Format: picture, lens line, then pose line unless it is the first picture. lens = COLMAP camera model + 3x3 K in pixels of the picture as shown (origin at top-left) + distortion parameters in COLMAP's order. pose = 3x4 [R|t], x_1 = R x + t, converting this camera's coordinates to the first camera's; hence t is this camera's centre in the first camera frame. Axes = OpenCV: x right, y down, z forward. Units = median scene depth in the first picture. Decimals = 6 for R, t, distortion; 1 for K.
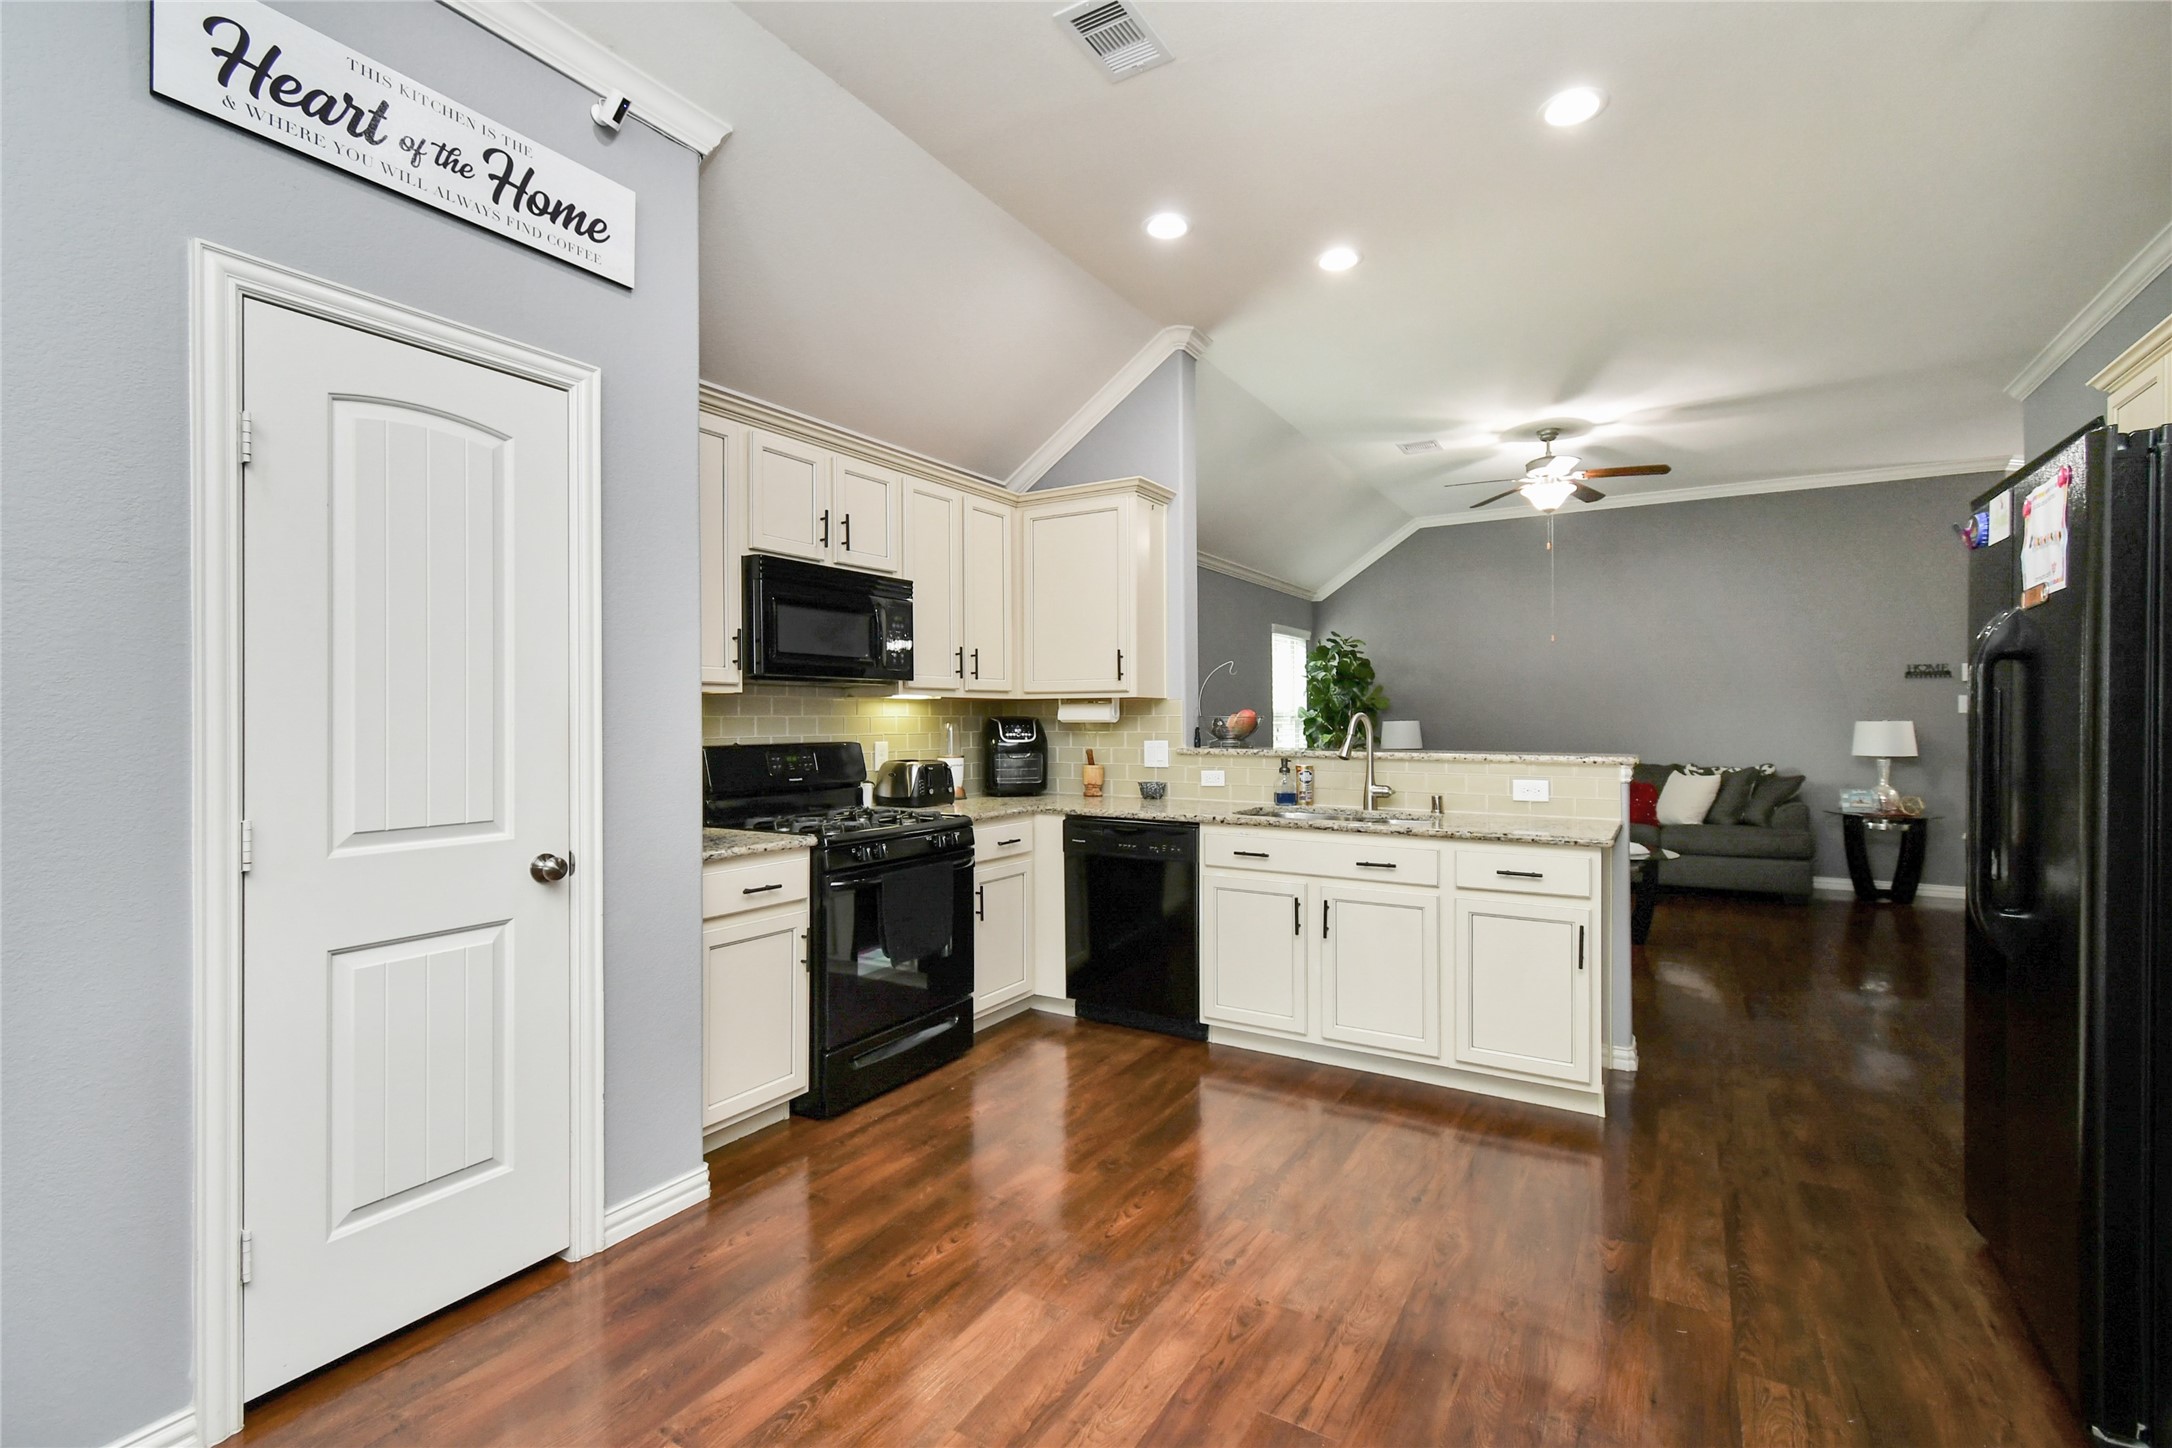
lens RADIAL K [[962.6, 0, 1092.9], [0, 962.6, 710.2], [0, 0, 1]] dist [0.000910, -0.001211]
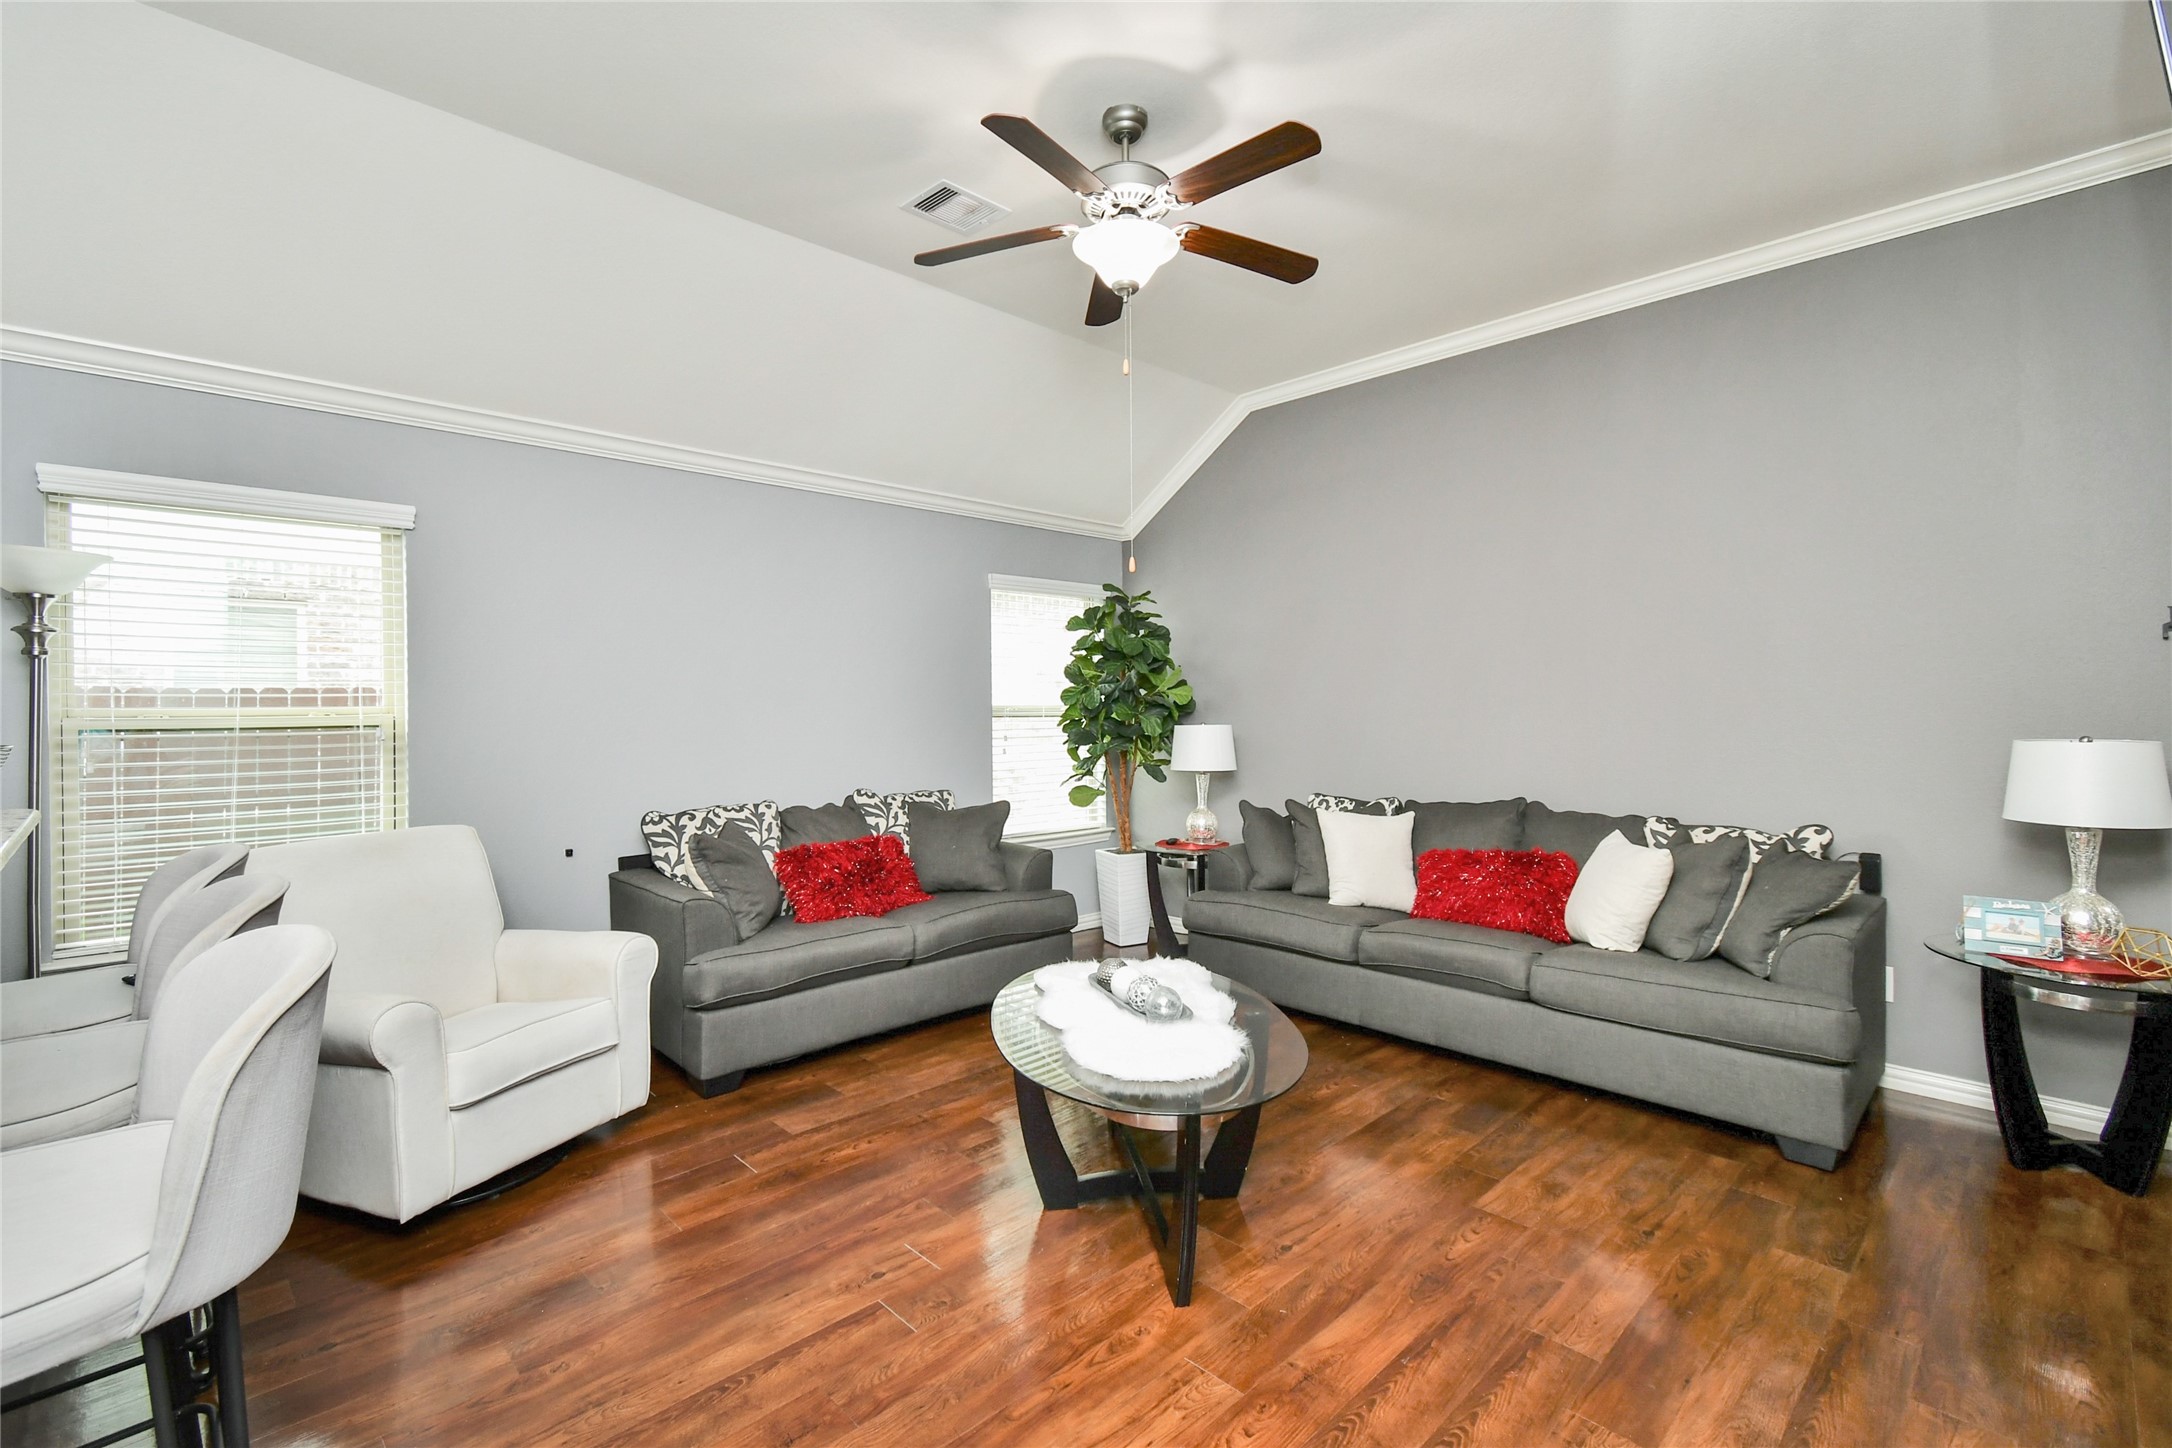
lens RADIAL K [[961.8, 0, 1084.8], [0, 961.8, 700.6], [0, 0, 1]] dist [0.000034, -0.000288]
pose [[0.965680, -0.002378, -0.259724, 0.914183], [0.003047, 0.999993, 0.002173, -0.015974], [0.259717, -0.002890, 0.965680, 0.867471]]
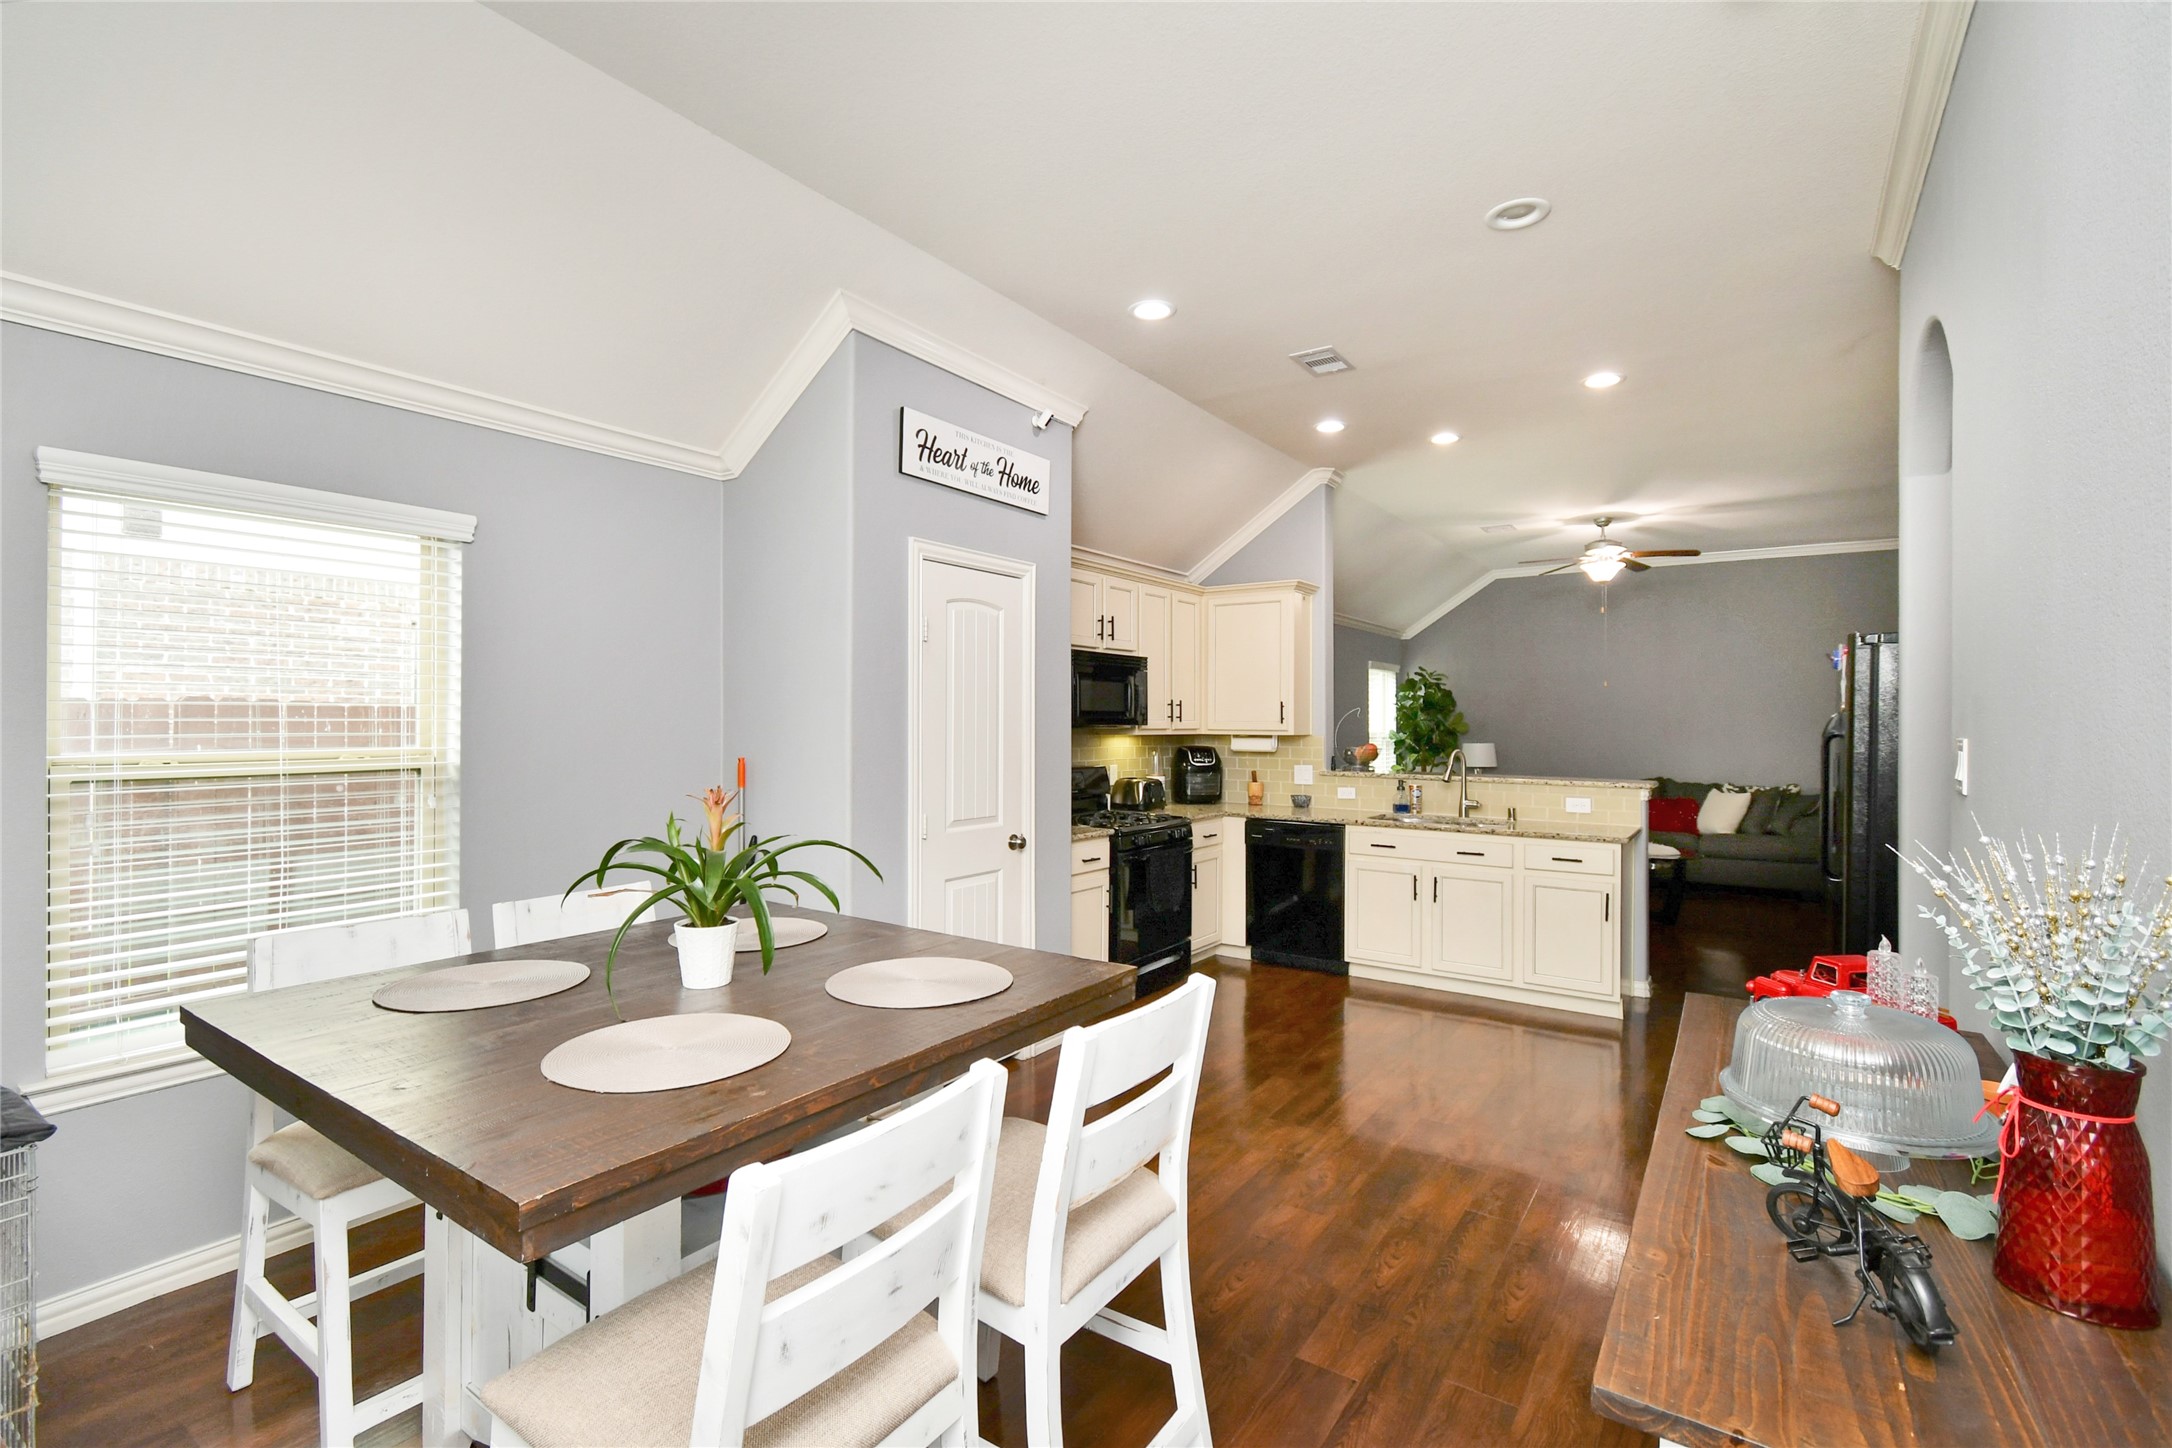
lens RADIAL K [[971.2, 0, 1090.6], [0, 971.2, 716.4], [0, 0, 1]] dist [-0.000604, -0.000077]
pose [[0.998036, 0.006777, -0.062279, -0.181467], [-0.006704, 0.999977, 0.001385, -0.045793], [0.062287, -0.000965, 0.998058, -0.489217]]
